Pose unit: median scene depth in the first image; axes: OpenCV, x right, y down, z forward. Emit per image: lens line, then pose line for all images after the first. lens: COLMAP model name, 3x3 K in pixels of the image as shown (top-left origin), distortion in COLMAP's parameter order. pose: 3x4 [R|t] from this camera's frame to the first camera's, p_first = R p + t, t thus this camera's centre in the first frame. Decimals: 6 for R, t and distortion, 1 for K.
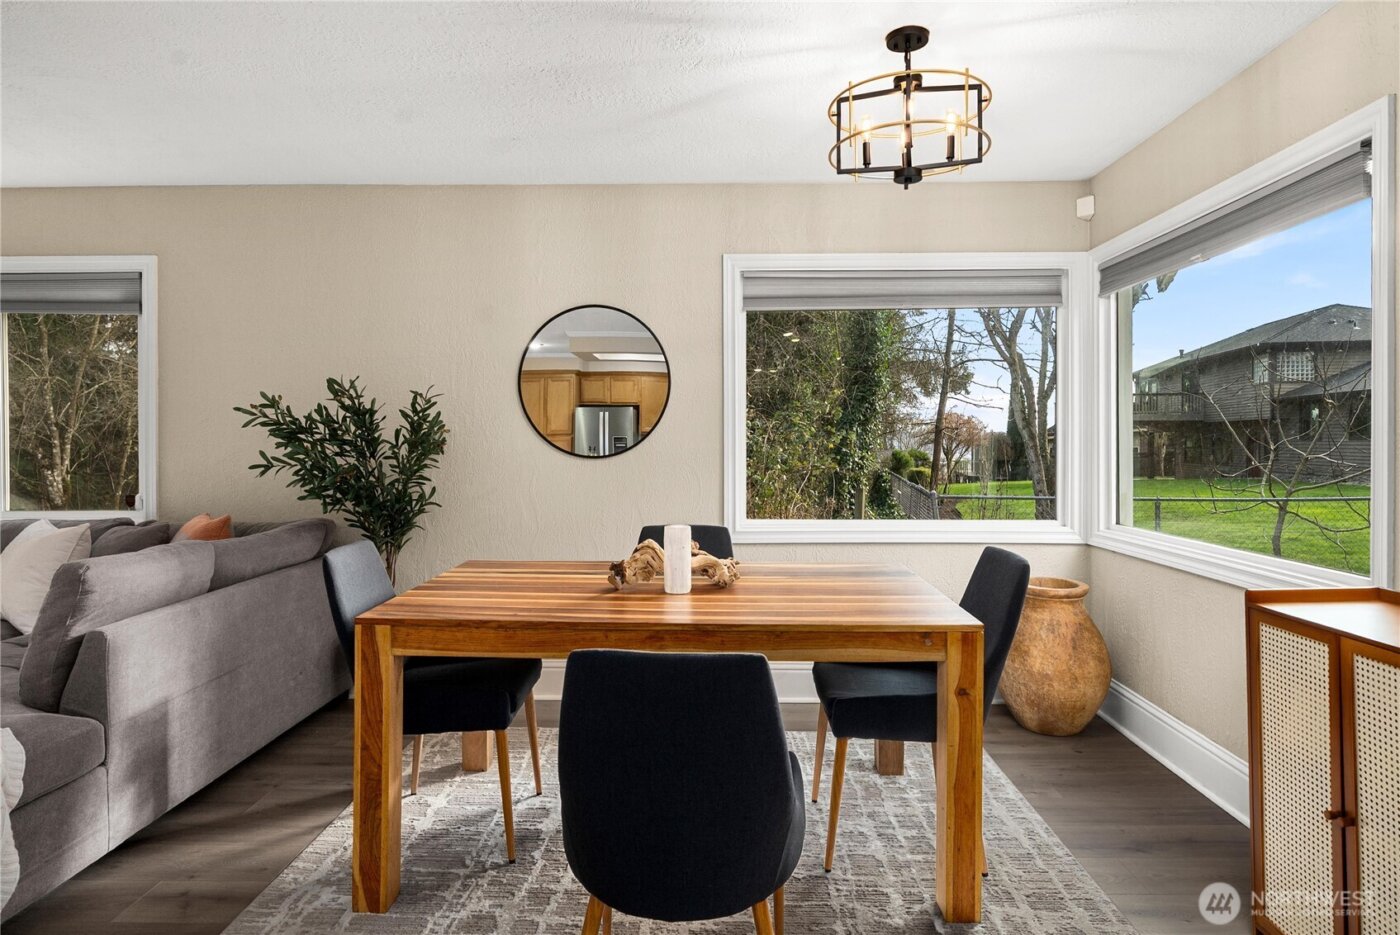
lens RADIAL K [[799.9, 0, 706.0], [0, 799.9, 445.4], [0, 0, 1]] dist [0.004020, -0.000342]
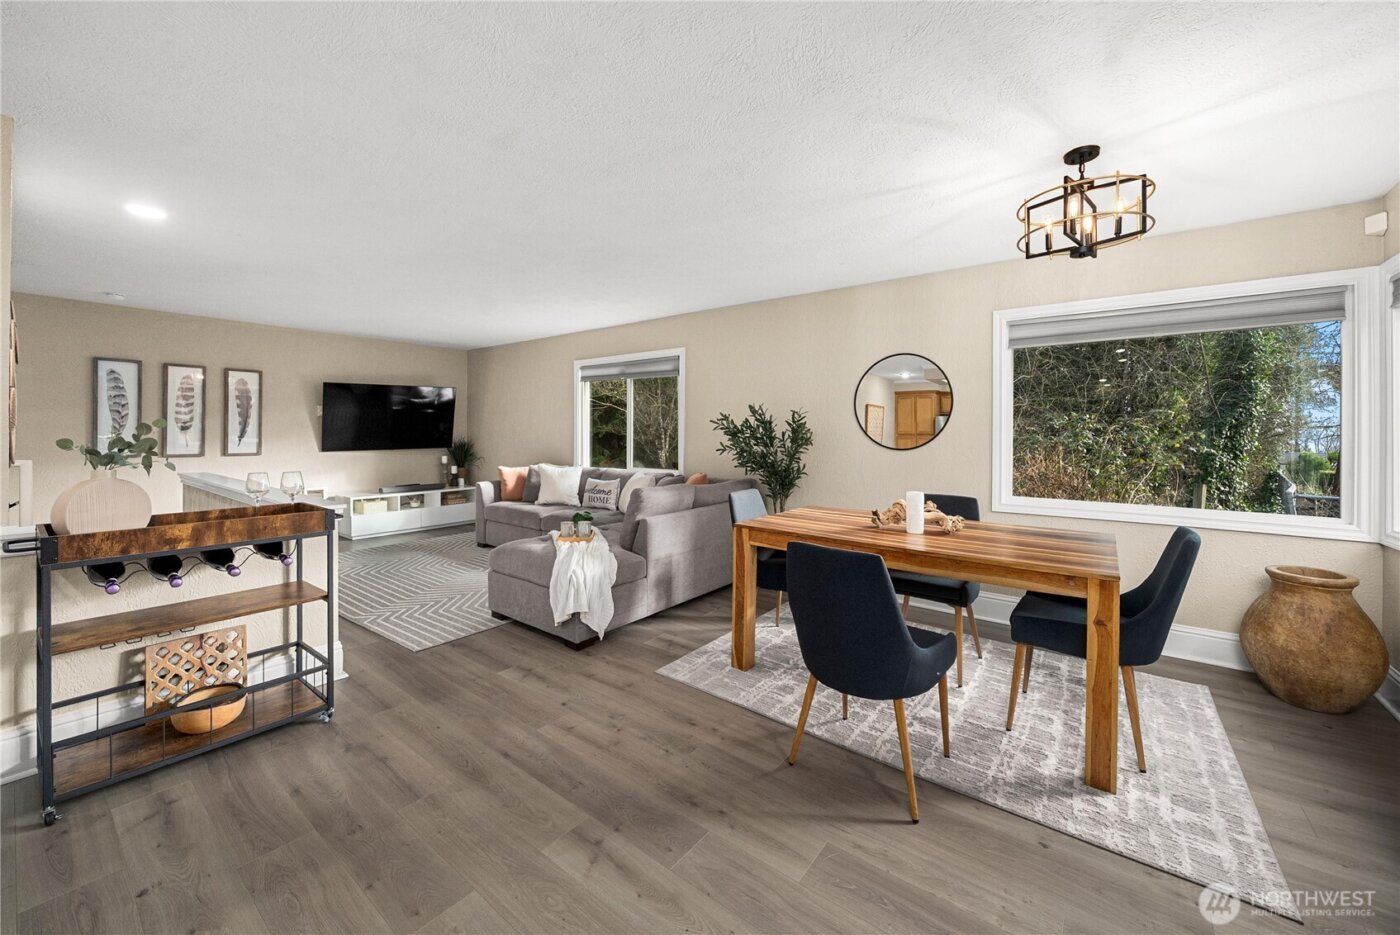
lens RADIAL K [[535.4, 0, 702.3], [0, 535.4, 437.6], [0, 0, 1]] dist [-0.001601, -0.000058]
pose [[0.807718, 0.010676, -0.589473, 0.199854], [-0.014731, 0.999889, -0.002077, -0.000879], [0.589386, 0.010361, 0.807785, -0.104559]]
